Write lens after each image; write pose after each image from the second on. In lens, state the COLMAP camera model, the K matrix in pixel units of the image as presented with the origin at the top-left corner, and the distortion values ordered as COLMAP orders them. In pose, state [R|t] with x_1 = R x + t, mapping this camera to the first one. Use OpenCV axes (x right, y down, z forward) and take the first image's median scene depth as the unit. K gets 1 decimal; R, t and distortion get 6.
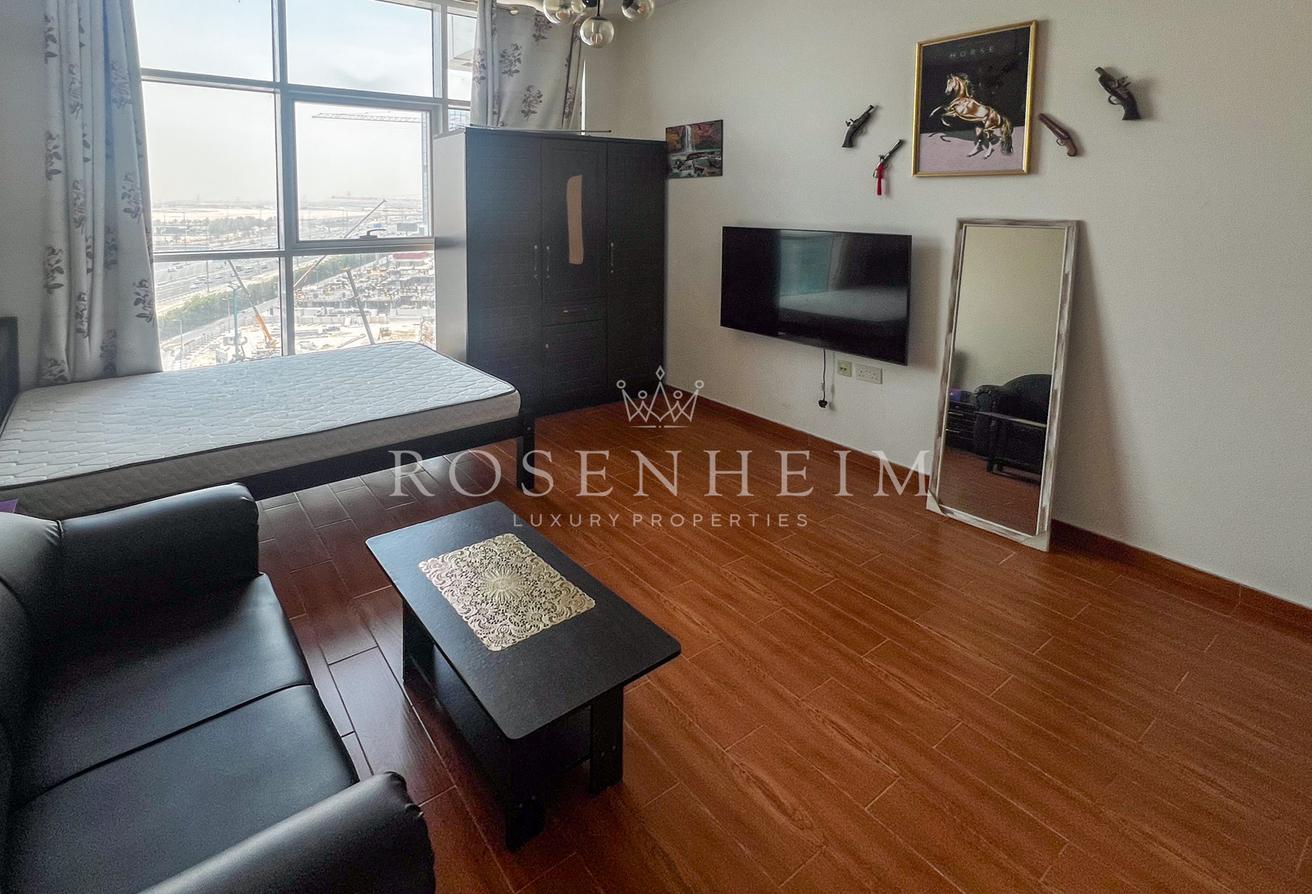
lens RADIAL K [[652.3, 0, 656.0], [0, 652.3, 447.0], [0, 0, 1]] dist [-0.003510, -0.000131]
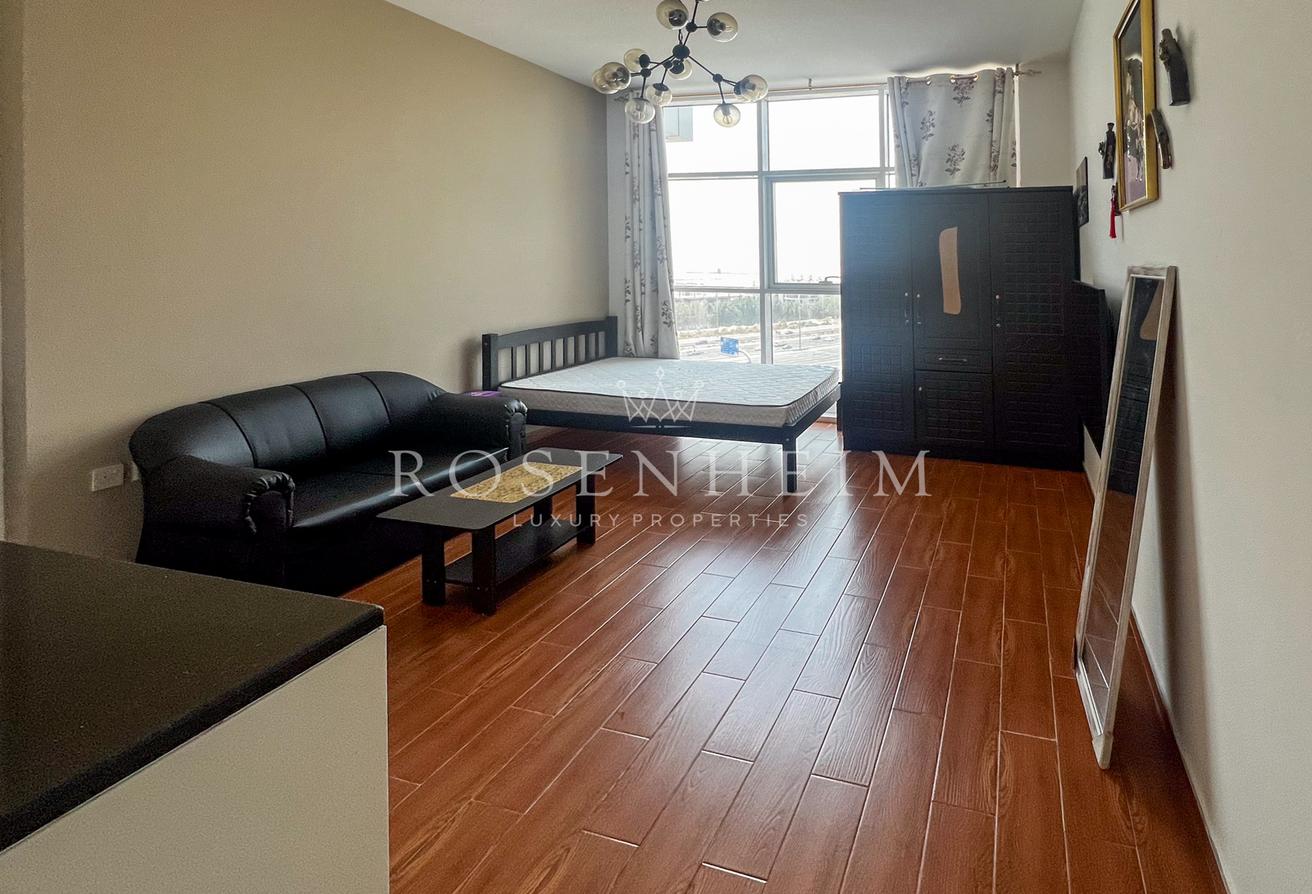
lens RADIAL K [[553.0, 0, 656.0], [0, 553.0, 447.0], [0, 0, 1]] dist [0.016815, -0.000002]
pose [[0.606552, 0.259993, -0.751331, 0.344004], [-0.283850, 0.953554, 0.100818, -0.037664], [0.742647, 0.152114, 0.652179, 0.119690]]
